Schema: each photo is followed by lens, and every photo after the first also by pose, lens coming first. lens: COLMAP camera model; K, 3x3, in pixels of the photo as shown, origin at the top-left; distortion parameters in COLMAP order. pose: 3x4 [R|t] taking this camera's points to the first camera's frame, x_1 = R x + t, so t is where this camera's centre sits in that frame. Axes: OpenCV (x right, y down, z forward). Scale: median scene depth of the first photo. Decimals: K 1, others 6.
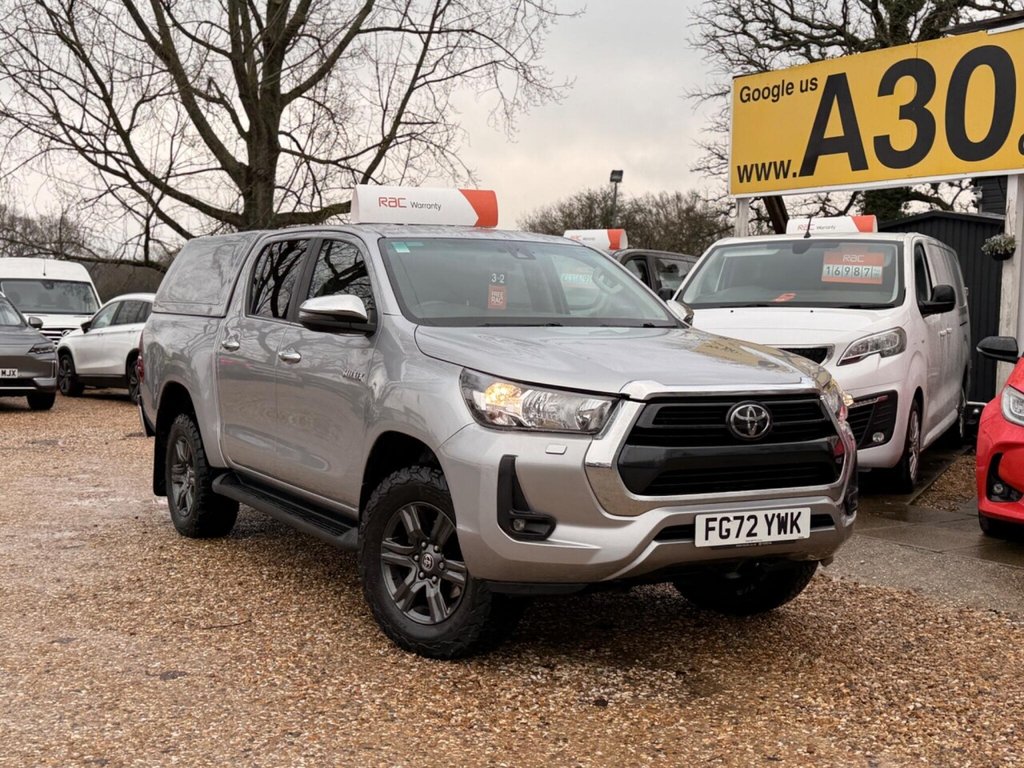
lens RADIAL K [[1313.3, 0, 508.3], [0, 1313.3, 389.7], [0, 0, 1]] dist [0.112120, 0.000000]
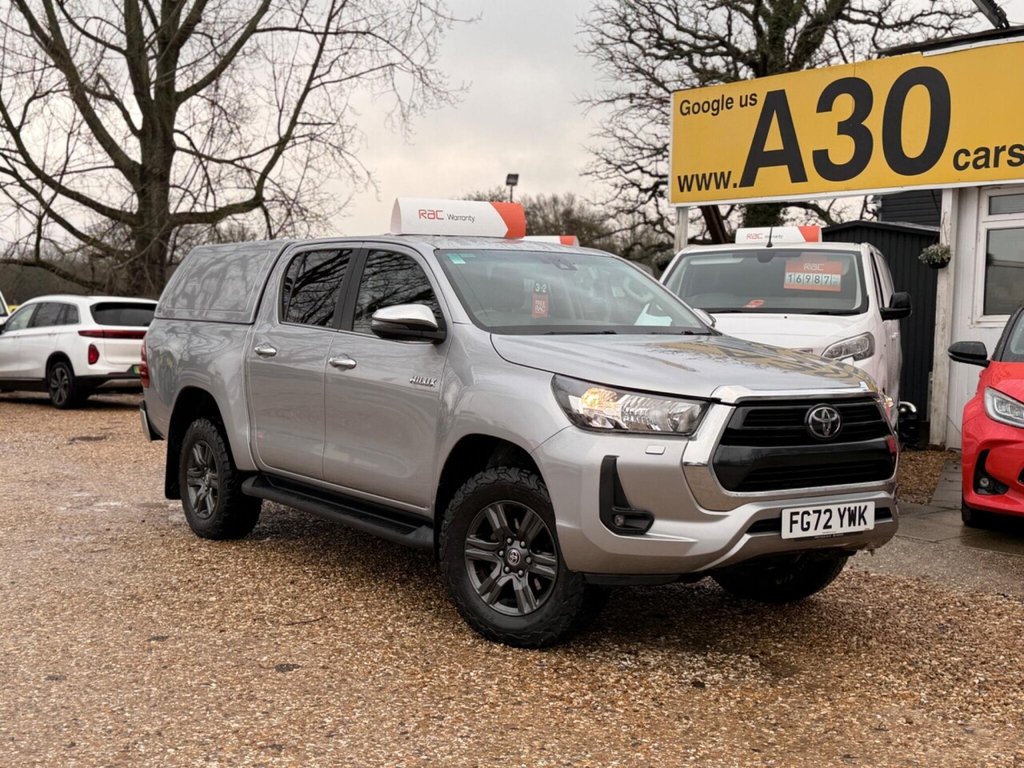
lens RADIAL K [[1313.3, 0, 505.9], [0, 1313.3, 383.6], [0, 0, 1]] dist [0.112120, 0.000000]
pose [[0.995287, -0.004203, 0.096883, -0.117465], [0.004657, 0.999979, -0.004451, -0.002918], [-0.096863, 0.004881, 0.995286, -0.038467]]
